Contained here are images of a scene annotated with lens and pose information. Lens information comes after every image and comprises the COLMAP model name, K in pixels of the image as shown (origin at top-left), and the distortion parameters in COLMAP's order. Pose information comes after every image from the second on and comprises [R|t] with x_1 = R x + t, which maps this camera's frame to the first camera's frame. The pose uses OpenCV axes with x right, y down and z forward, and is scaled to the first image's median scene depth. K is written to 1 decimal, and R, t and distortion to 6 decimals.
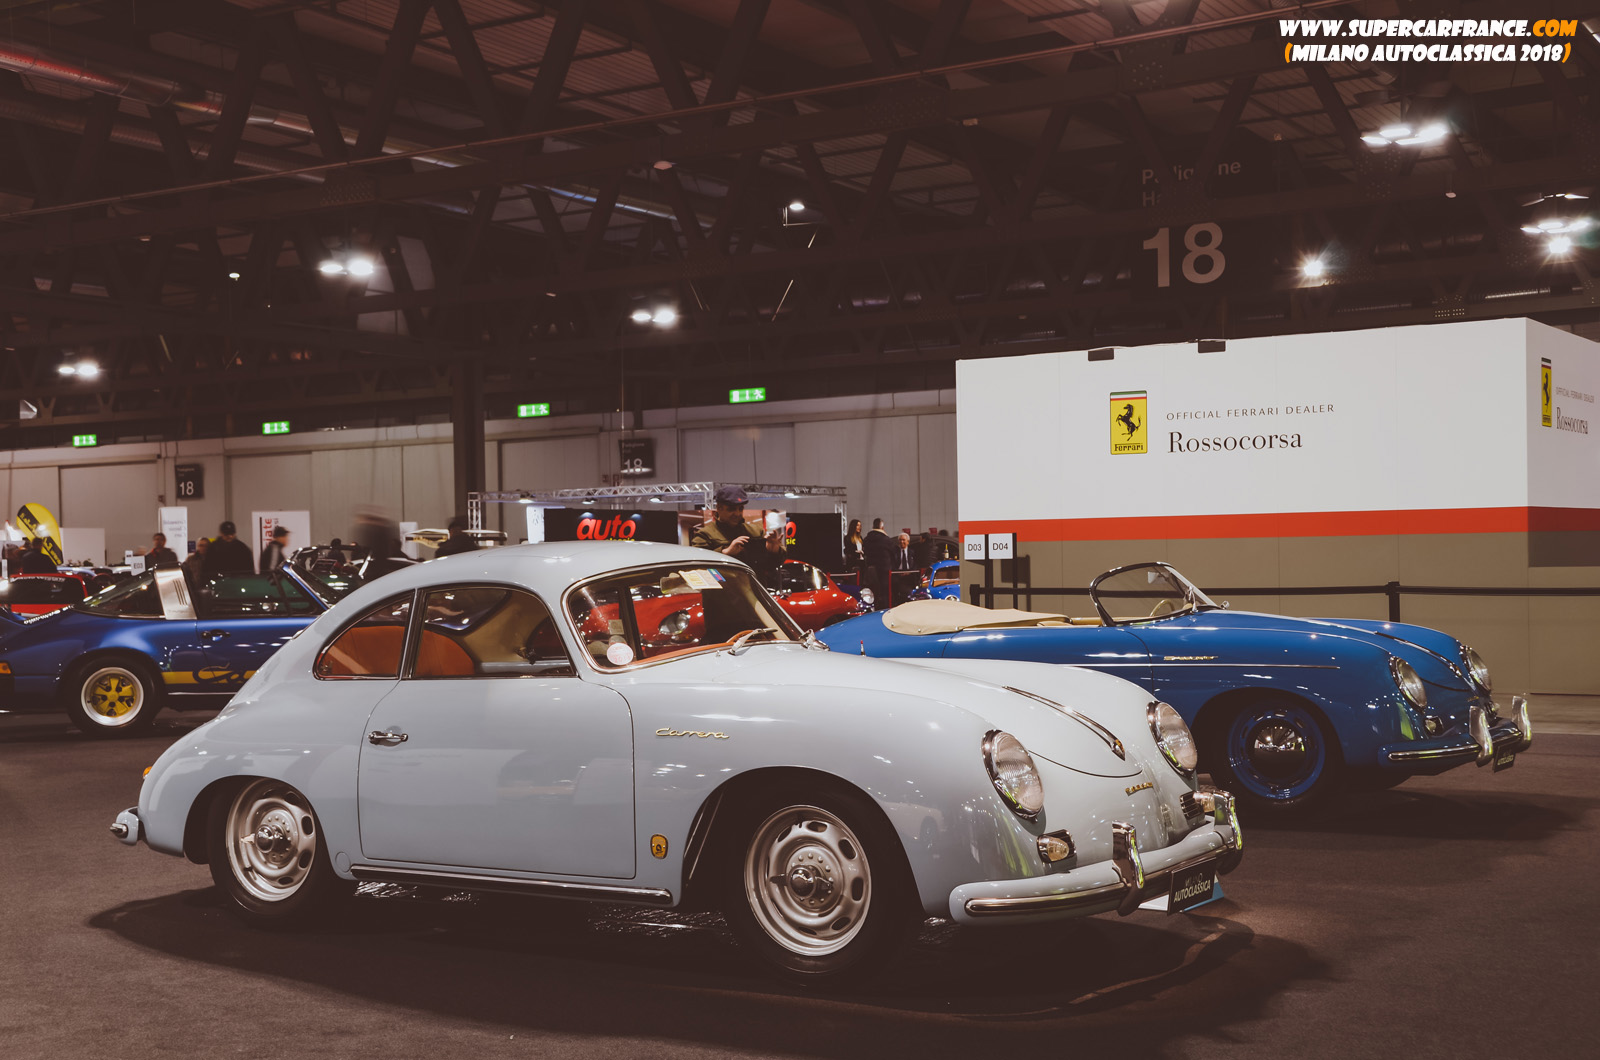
lens RADIAL K [[2005.9, 0, 800.0], [0, 2005.9, 530.0], [0, 0, 1]] dist [0.199877, -0.022825]
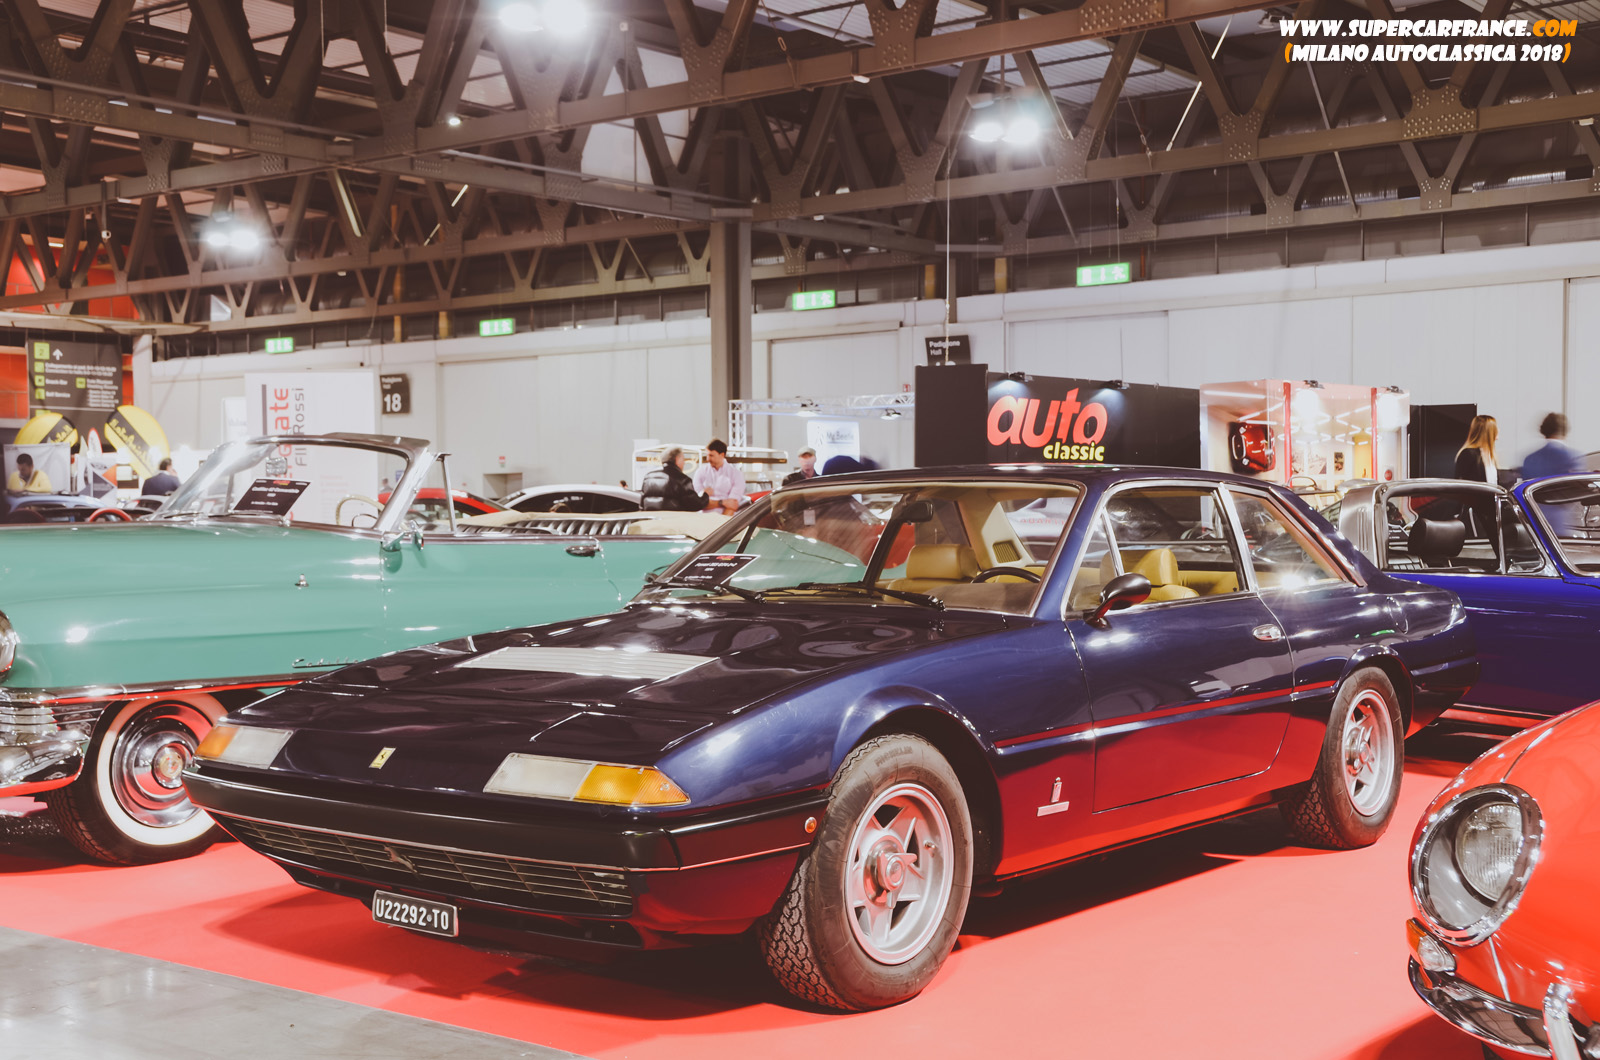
lens RADIAL K [[2005.9, 0, 800.0], [0, 2005.9, 530.0], [0, 0, 1]] dist [0.199877, -0.022825]
pose [[0.991921, 0.012326, -0.126256, -0.040847], [-0.008455, 0.999479, 0.031152, 0.004207], [0.126574, -0.029832, 0.991508, 0.244919]]
